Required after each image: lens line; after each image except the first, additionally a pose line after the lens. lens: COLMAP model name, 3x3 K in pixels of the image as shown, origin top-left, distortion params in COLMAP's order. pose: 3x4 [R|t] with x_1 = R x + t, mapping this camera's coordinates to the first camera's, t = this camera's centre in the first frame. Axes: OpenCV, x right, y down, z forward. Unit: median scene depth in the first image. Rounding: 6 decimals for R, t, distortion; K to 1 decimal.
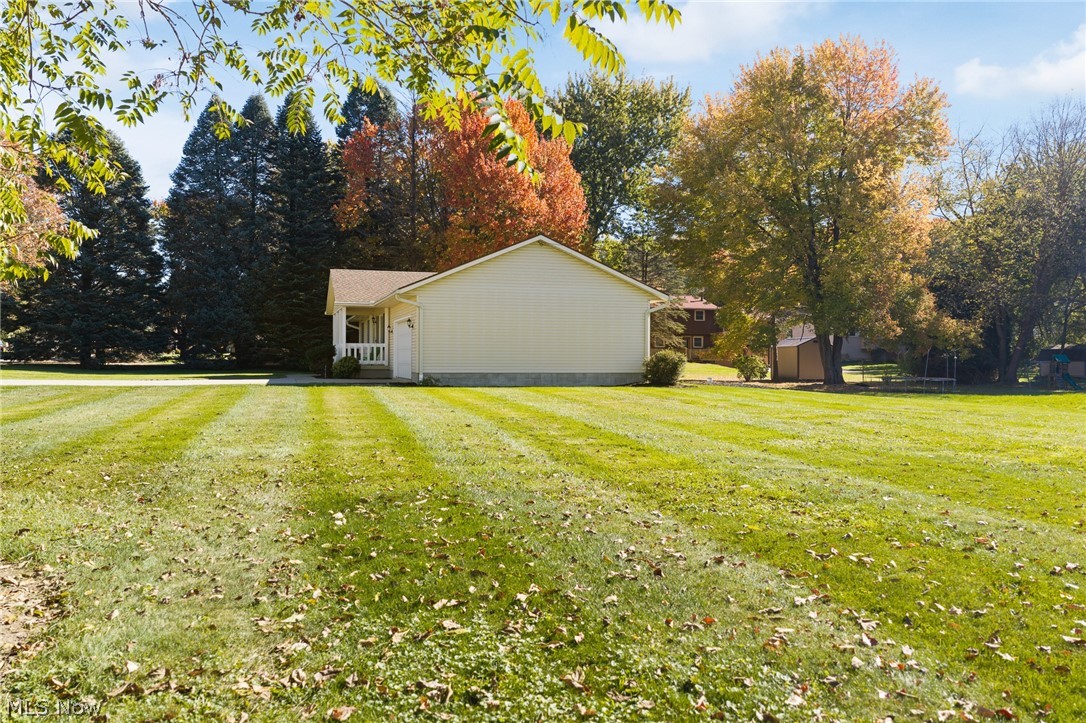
lens RADIAL K [[889.0, 0, 548.0], [0, 889.0, 359.8], [0, 0, 1]] dist [0.009906, -0.020043]
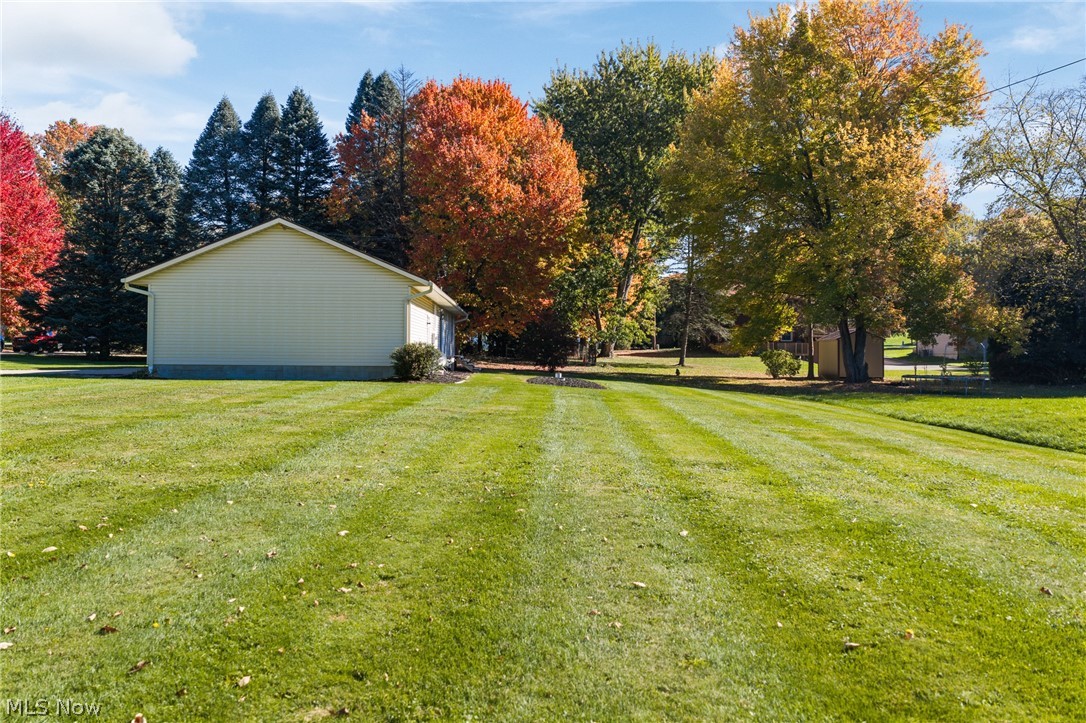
lens RADIAL K [[895.1, 0, 541.9], [0, 895.1, 336.9], [0, 0, 1]] dist [-0.003946, -0.005550]
pose [[0.970485, -0.000787, -0.241161, 0.249102], [-0.003875, 0.999815, -0.018856, 0.000708], [0.241131, 0.019234, 0.970302, 0.079827]]
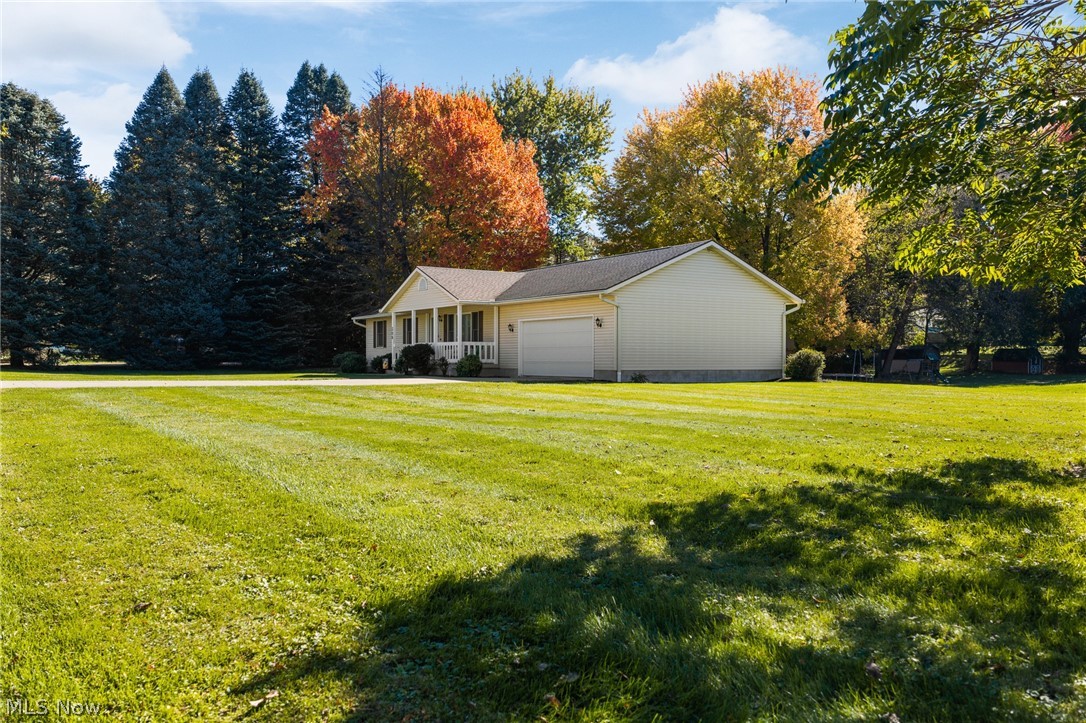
lens RADIAL K [[889.0, 0, 548.0], [0, 889.0, 359.8], [0, 0, 1]] dist [0.009906, -0.020043]
pose [[0.962749, -0.001870, 0.270392, -0.249615], [0.001743, 0.999998, 0.000711, 0.000677], [-0.270393, -0.000213, 0.962750, 0.012073]]
